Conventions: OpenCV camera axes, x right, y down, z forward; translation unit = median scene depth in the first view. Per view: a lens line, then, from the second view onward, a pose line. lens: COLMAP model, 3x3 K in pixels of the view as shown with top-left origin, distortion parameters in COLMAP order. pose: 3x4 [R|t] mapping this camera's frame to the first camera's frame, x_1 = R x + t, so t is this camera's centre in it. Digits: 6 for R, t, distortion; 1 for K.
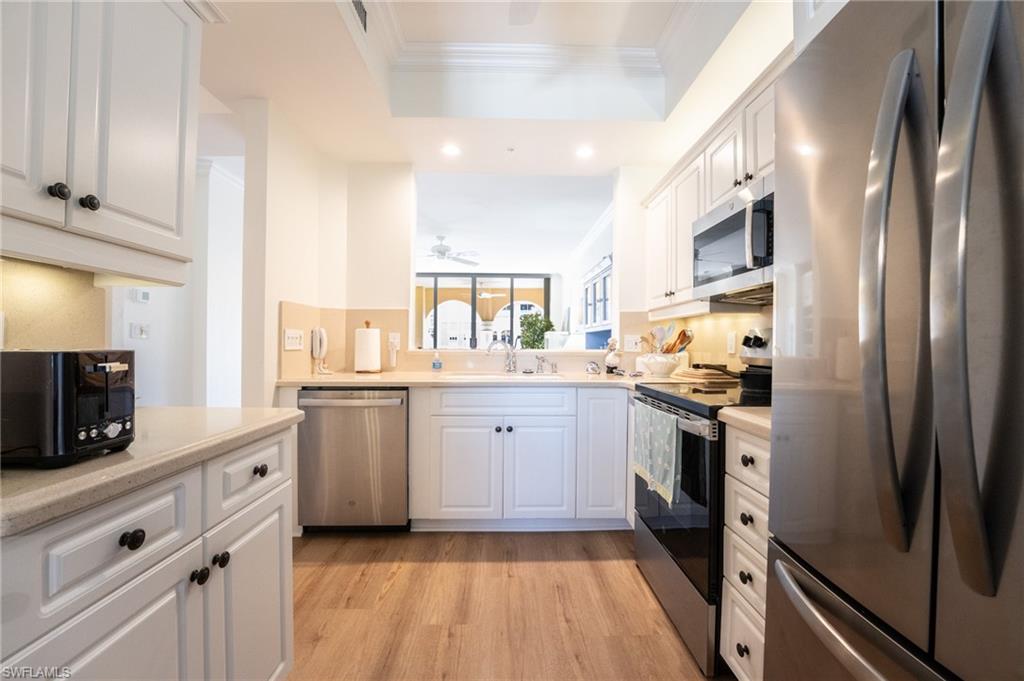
lens RADIAL K [[416.3, 0, 512.7], [0, 416.3, 342.1], [0, 0, 1]] dist [-0.028602, 0.003088]
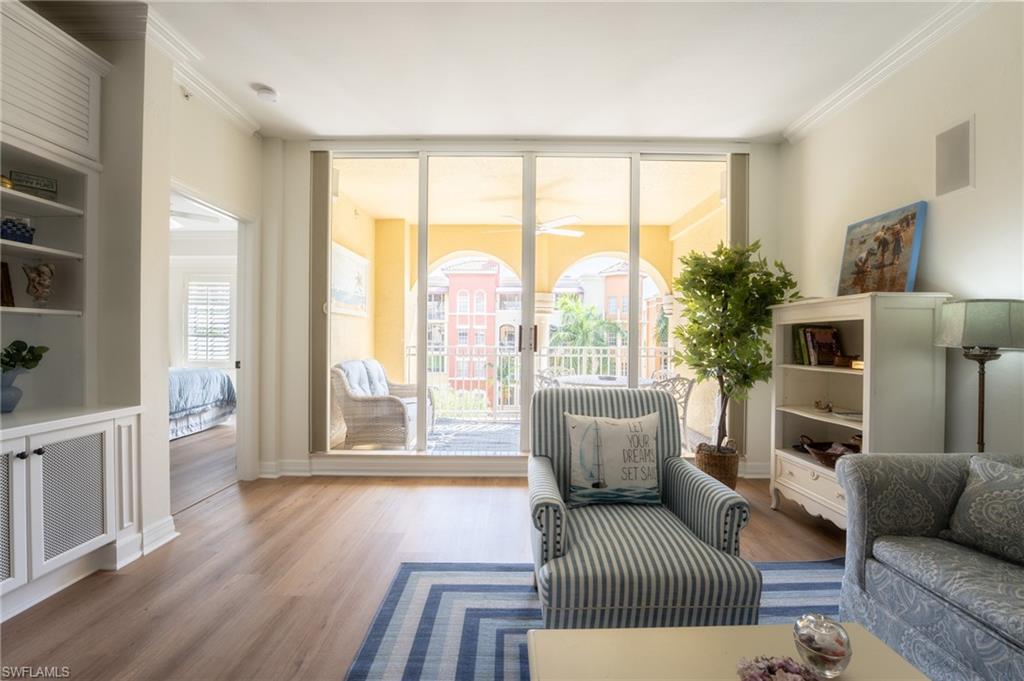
lens RADIAL K [[416.3, 0, 512.7], [0, 416.3, 342.1], [0, 0, 1]] dist [-0.028602, 0.003088]
pose [[0.999738, -0.001708, -0.022819, -0.331019], [0.001940, 0.999946, 0.010180, 0.008641], [0.022801, -0.010222, 0.999688, 2.135951]]
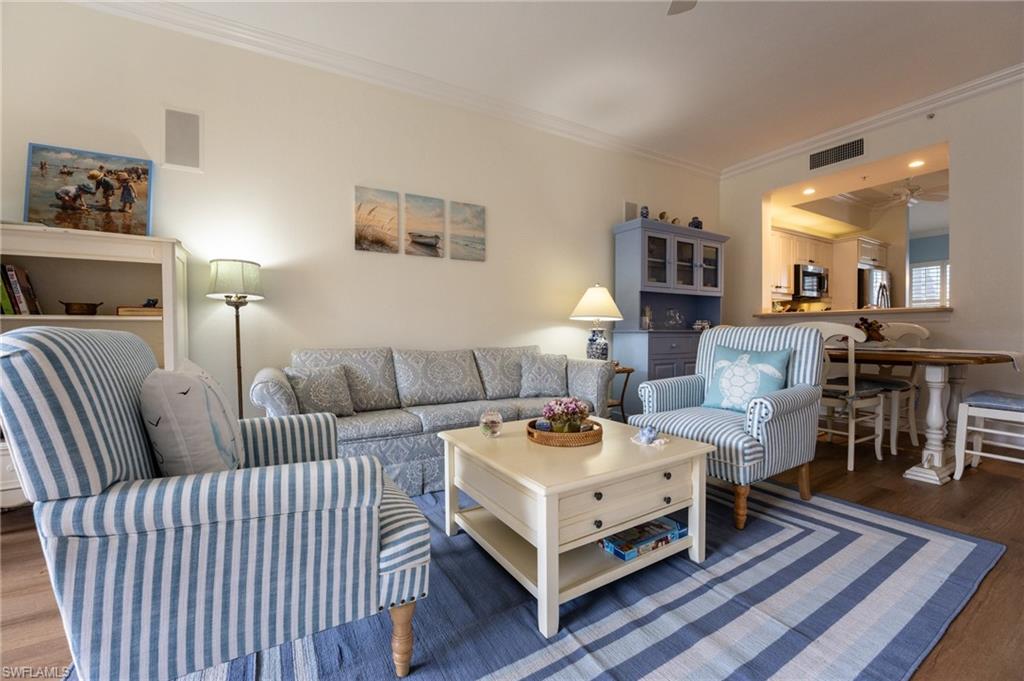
lens RADIAL K [[416.3, 0, 512.7], [0, 416.3, 342.1], [0, 0, 1]] dist [-0.028602, 0.003088]
pose [[-0.490744, -0.024903, 0.870948, -0.643528], [-0.003581, 0.999641, 0.026565, 0.089883], [-0.871297, 0.009918, -0.490657, 2.662037]]
